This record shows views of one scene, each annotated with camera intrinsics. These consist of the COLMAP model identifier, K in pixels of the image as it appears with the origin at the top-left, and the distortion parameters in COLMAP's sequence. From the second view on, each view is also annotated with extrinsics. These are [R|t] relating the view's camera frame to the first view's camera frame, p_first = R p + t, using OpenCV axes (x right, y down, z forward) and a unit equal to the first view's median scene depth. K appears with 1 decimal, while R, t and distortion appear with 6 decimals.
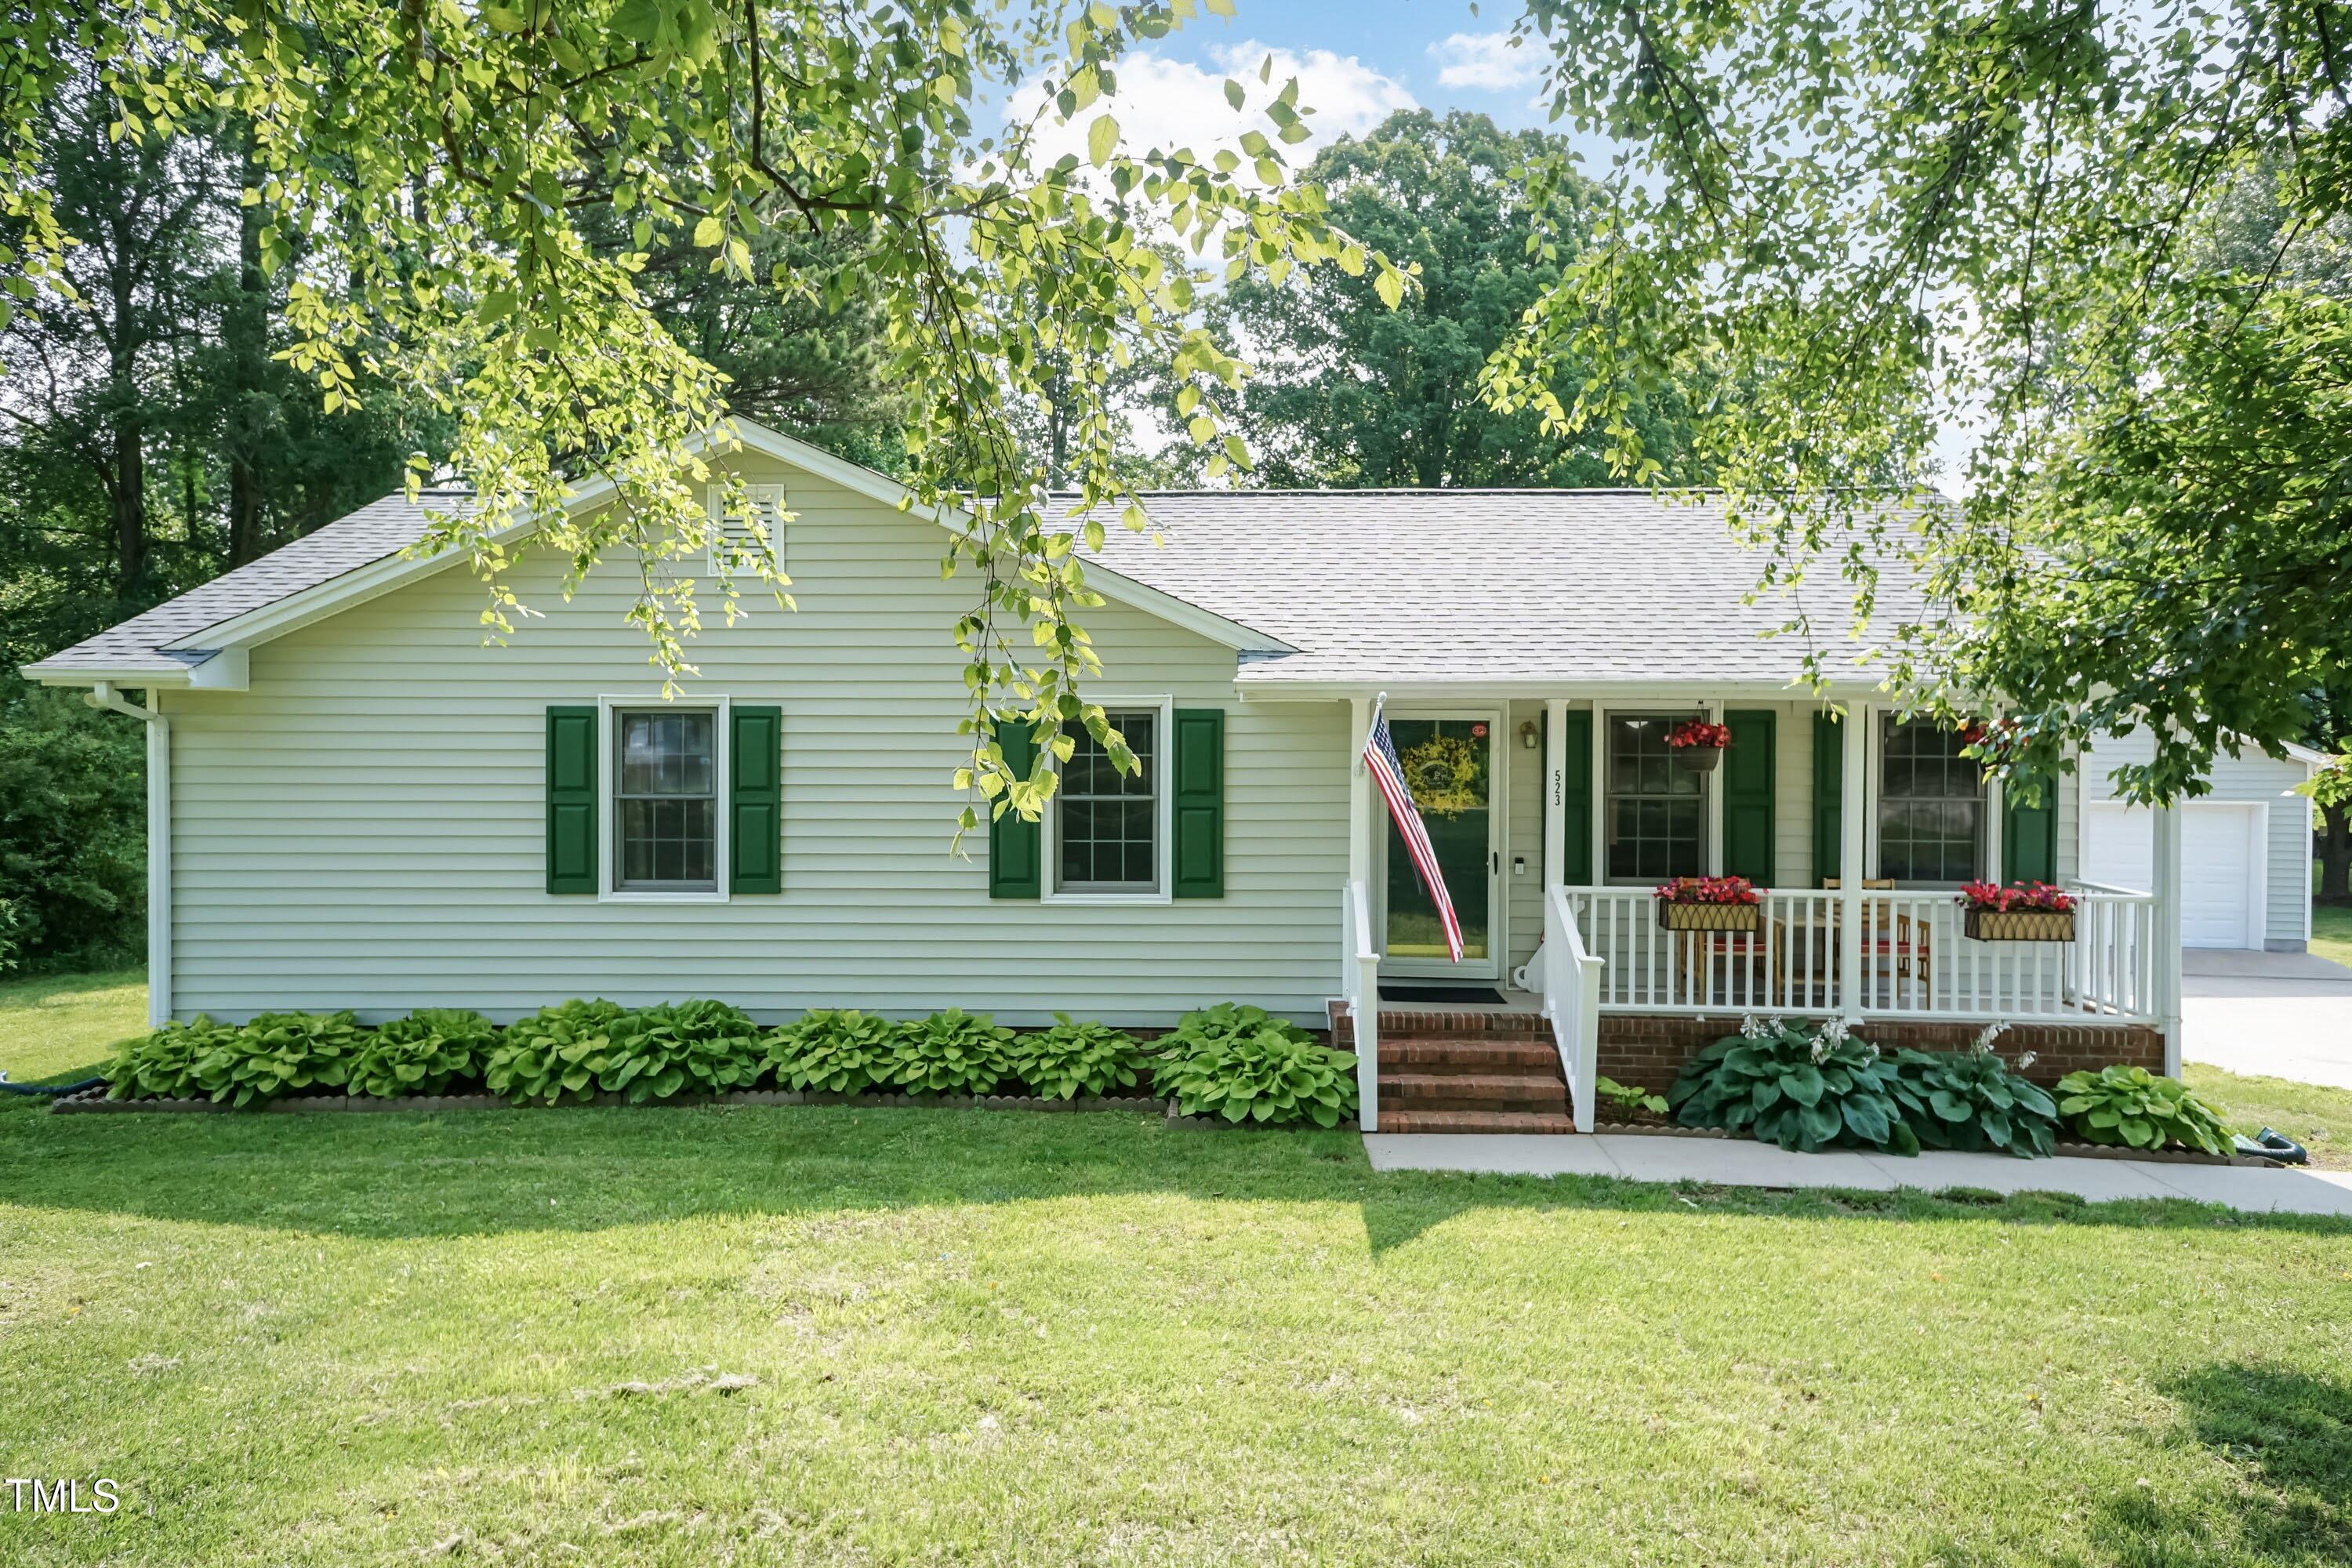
lens RADIAL K [[1605.8, 0, 1181.3], [0, 1605.8, 752.2], [0, 0, 1]] dist [0.058126, 0.045231]
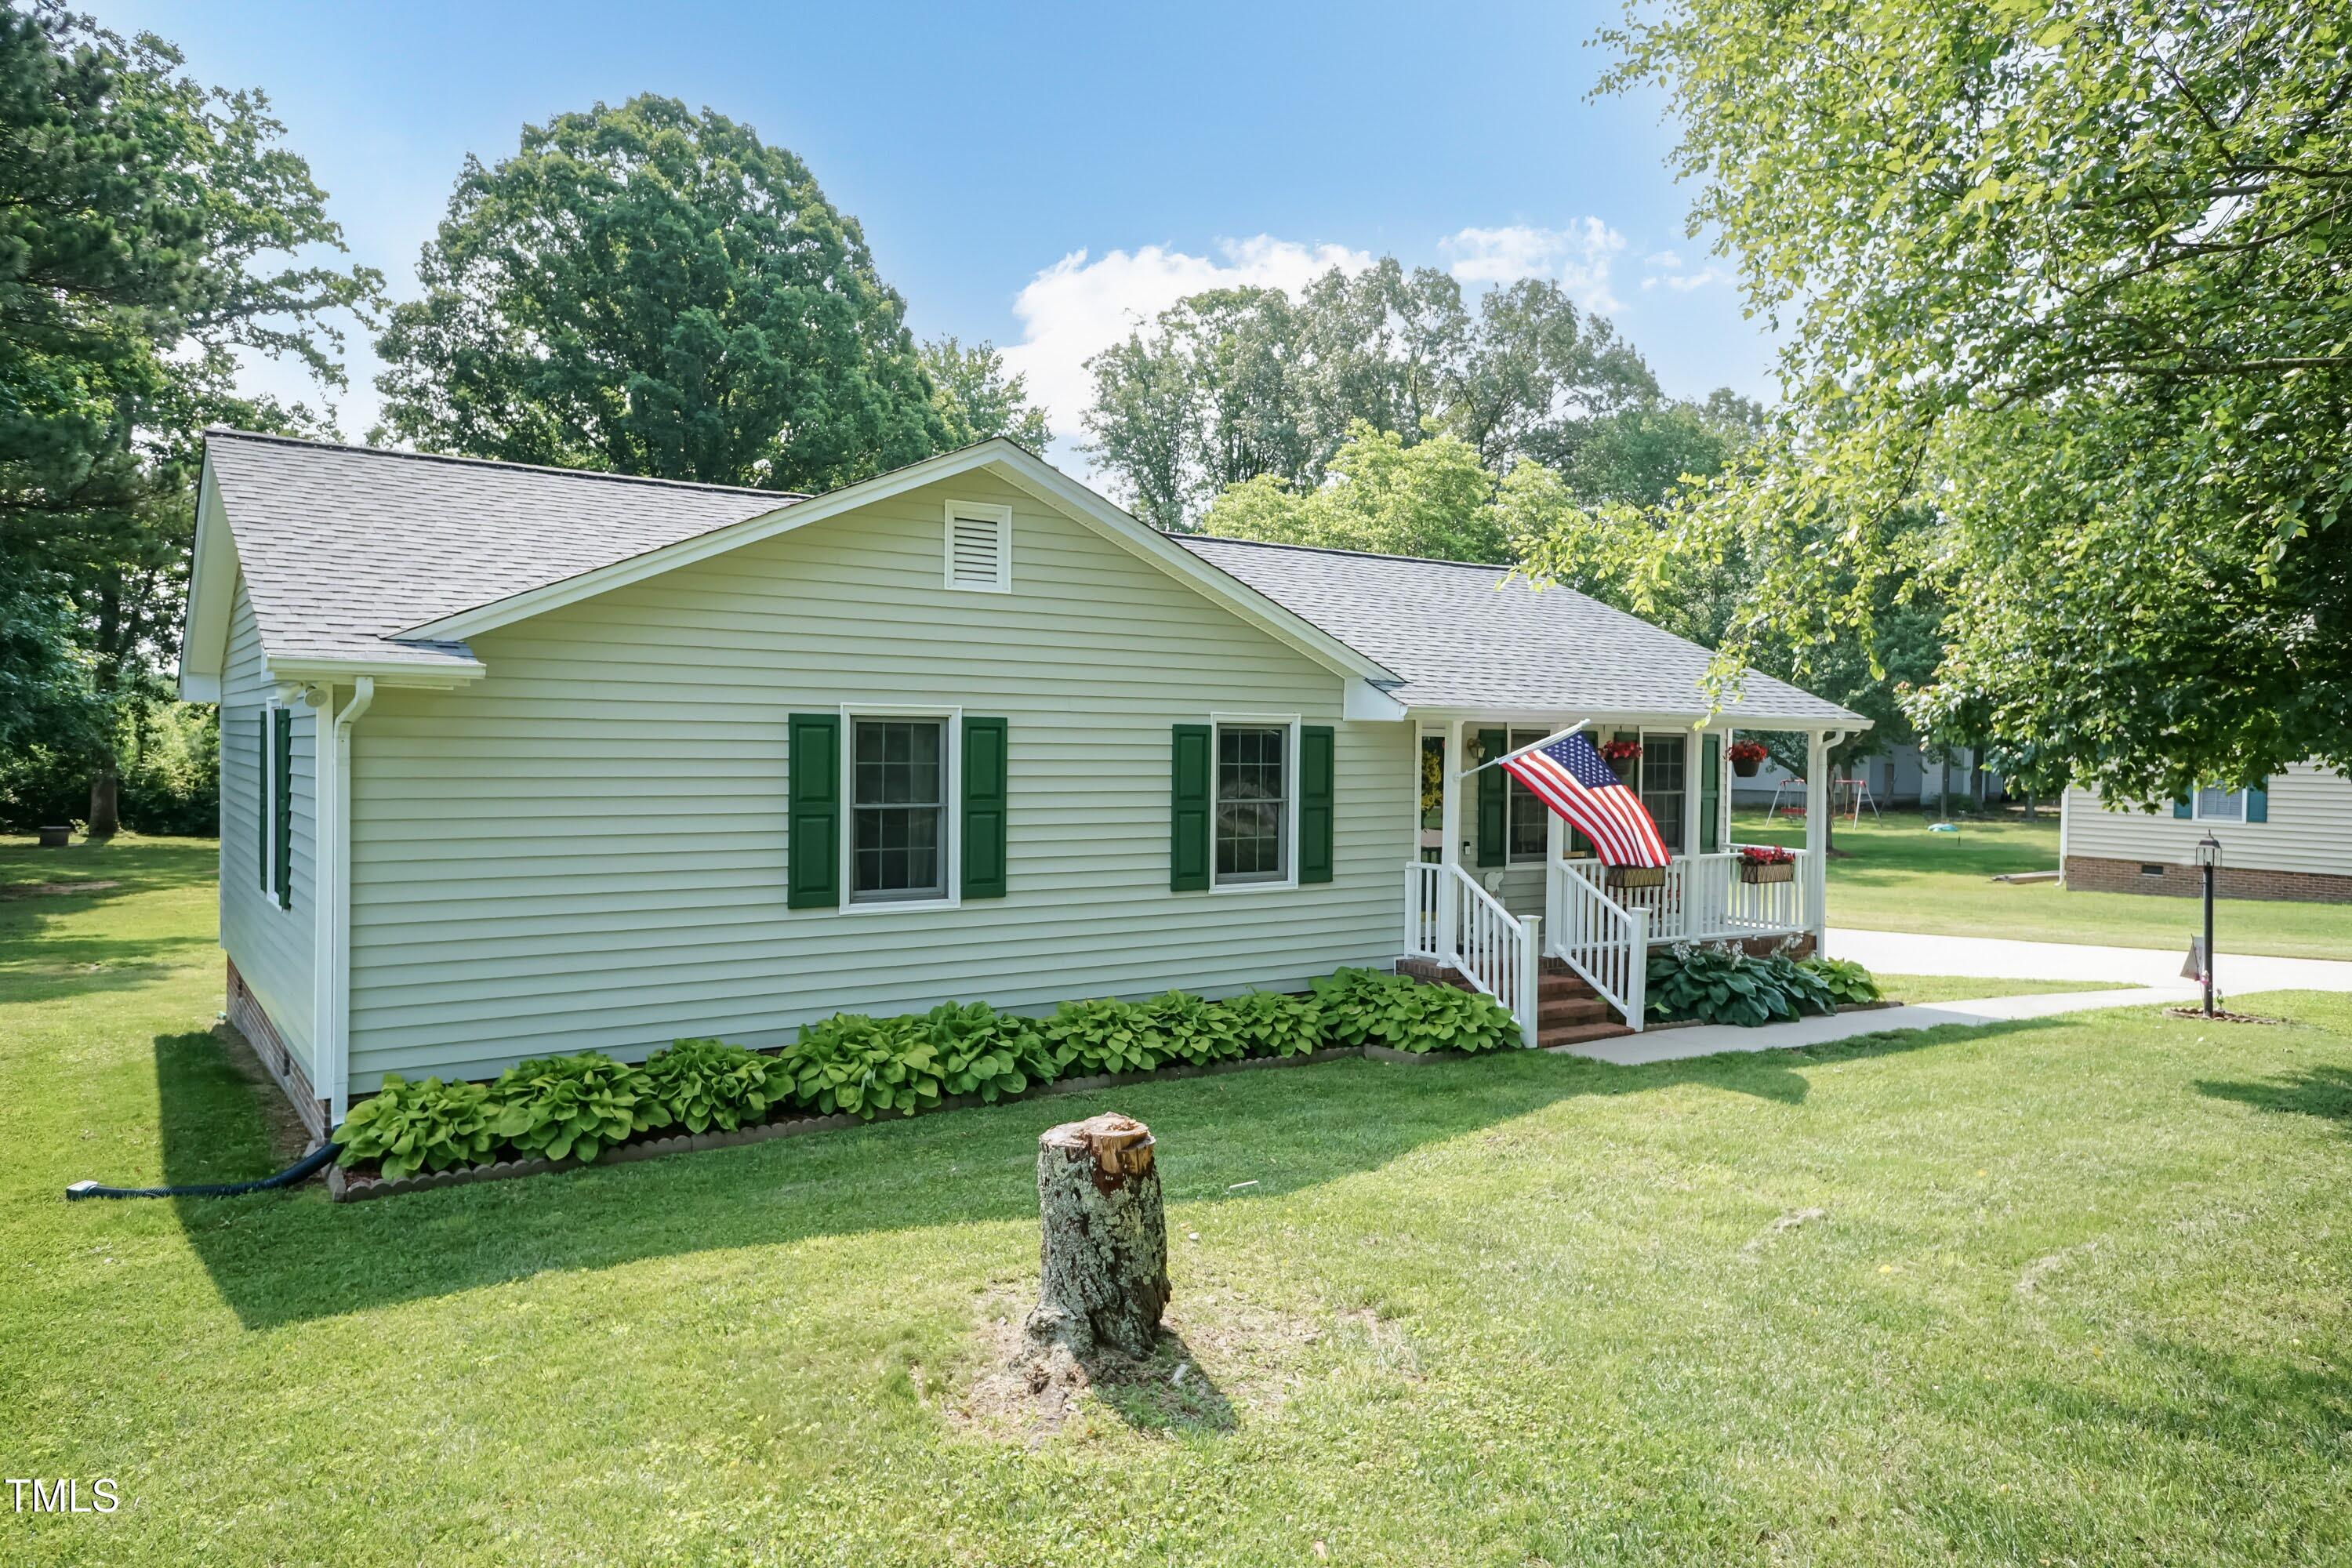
lens RADIAL K [[1605.8, 0, 1181.3], [0, 1605.8, 752.2], [0, 0, 1]] dist [0.058126, 0.045231]
pose [[0.797008, 0.003580, 0.603958, -0.832083], [-0.002801, 0.999994, -0.002230, -0.004324], [-0.603962, 0.000085, 0.797013, 0.105211]]
